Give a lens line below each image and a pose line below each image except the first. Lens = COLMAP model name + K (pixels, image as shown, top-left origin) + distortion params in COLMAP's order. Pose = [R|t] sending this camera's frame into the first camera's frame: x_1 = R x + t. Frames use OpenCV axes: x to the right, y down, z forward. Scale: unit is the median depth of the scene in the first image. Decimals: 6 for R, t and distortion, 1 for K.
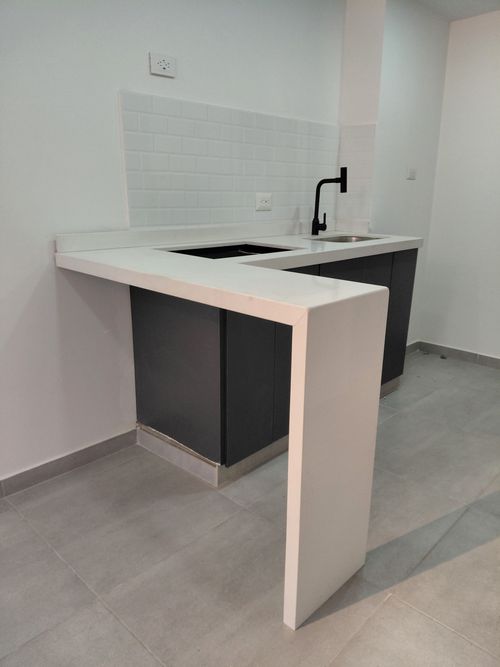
lens RADIAL K [[501.0, 0, 253.8], [0, 501.0, 328.5], [0, 0, 1]] dist [0.024811, -0.008730]
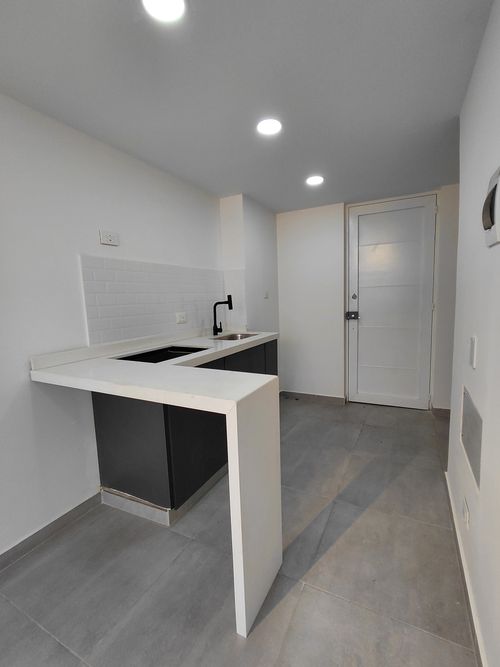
lens RADIAL K [[306.9, 0, 256.5], [0, 306.9, 333.5], [0, 0, 1]] dist [-0.005627, 0.001027]
pose [[0.956268, -0.079347, 0.281524, -0.041465], [0.122670, 0.982560, -0.139745, -0.060255], [-0.265525, 0.168168, 0.949324, 0.054800]]
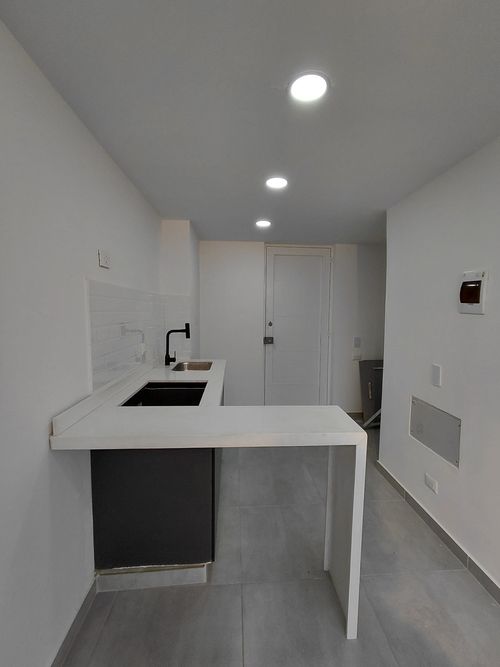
lens RADIAL K [[306.9, 0, 255.7], [0, 306.9, 333.8], [0, 0, 1]] dist [-0.005627, 0.001027]
pose [[0.674710, -0.064375, 0.735271, -0.548491], [0.199534, 0.975005, -0.097735, -0.207518], [-0.710600, 0.212654, 0.670690, 0.276845]]
